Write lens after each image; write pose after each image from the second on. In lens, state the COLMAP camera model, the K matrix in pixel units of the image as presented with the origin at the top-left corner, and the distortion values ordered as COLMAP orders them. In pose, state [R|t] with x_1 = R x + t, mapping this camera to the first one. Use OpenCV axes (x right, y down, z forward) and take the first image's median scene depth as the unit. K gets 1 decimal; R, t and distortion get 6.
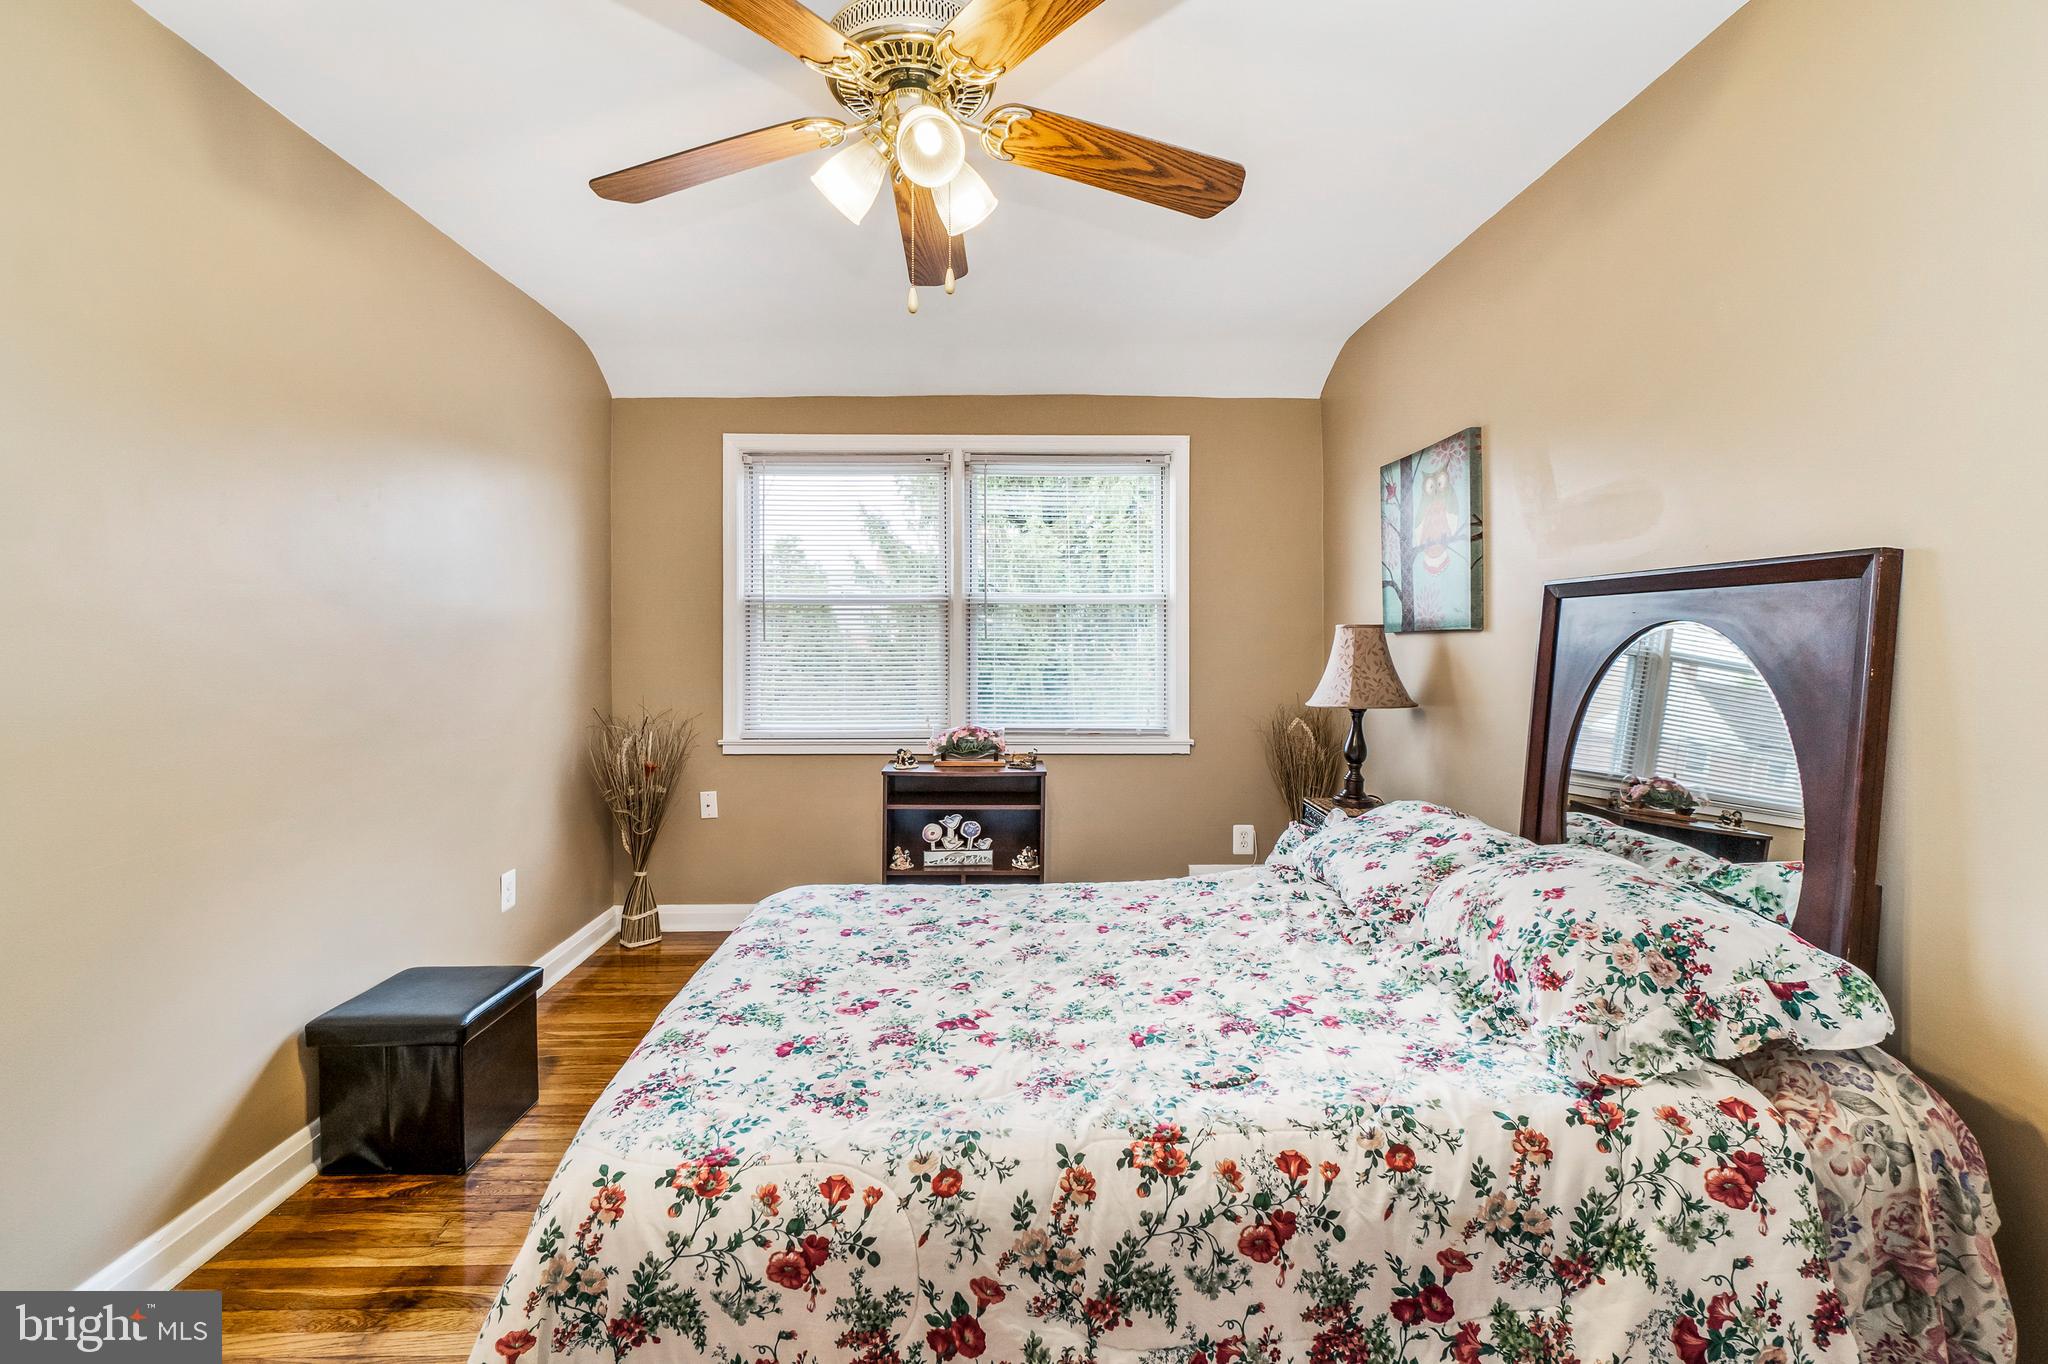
lens RADIAL K [[871.6, 0, 991.7], [0, 871.6, 637.2], [0, 0, 1]] dist [-0.002322, 0.000204]
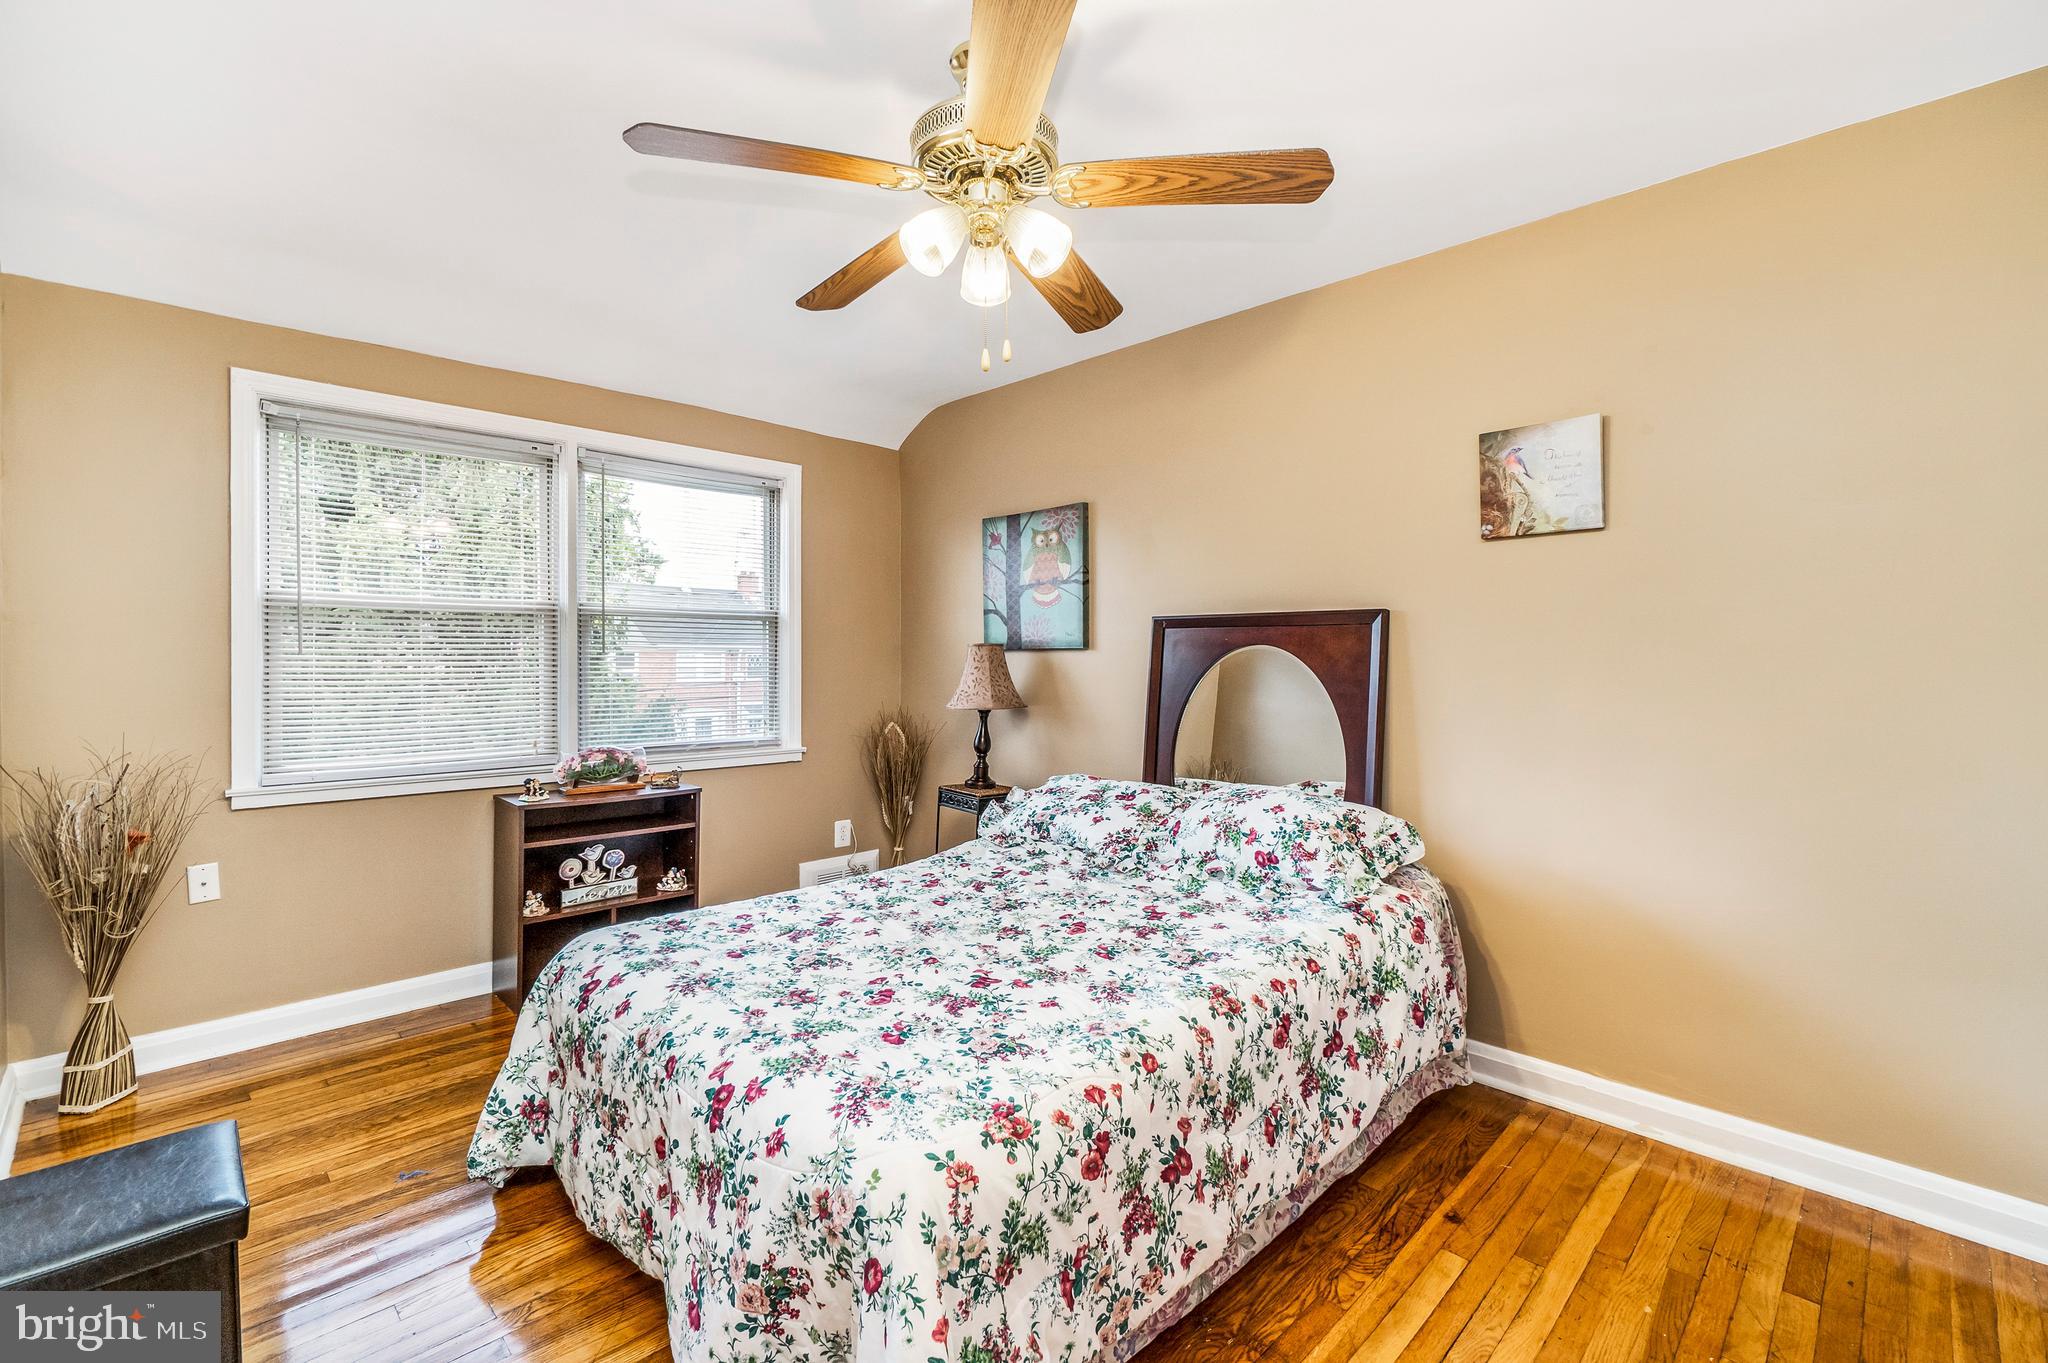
lens RADIAL K [[876.9, 0, 954.0], [0, 876.9, 659.9], [0, 0, 1]] dist [-0.003569, -0.000421]
pose [[0.749494, 0.001860, 0.662008, -0.522514], [-0.006189, 0.999972, 0.004196, 0.004513], [-0.661982, -0.007242, 0.749485, 0.091520]]
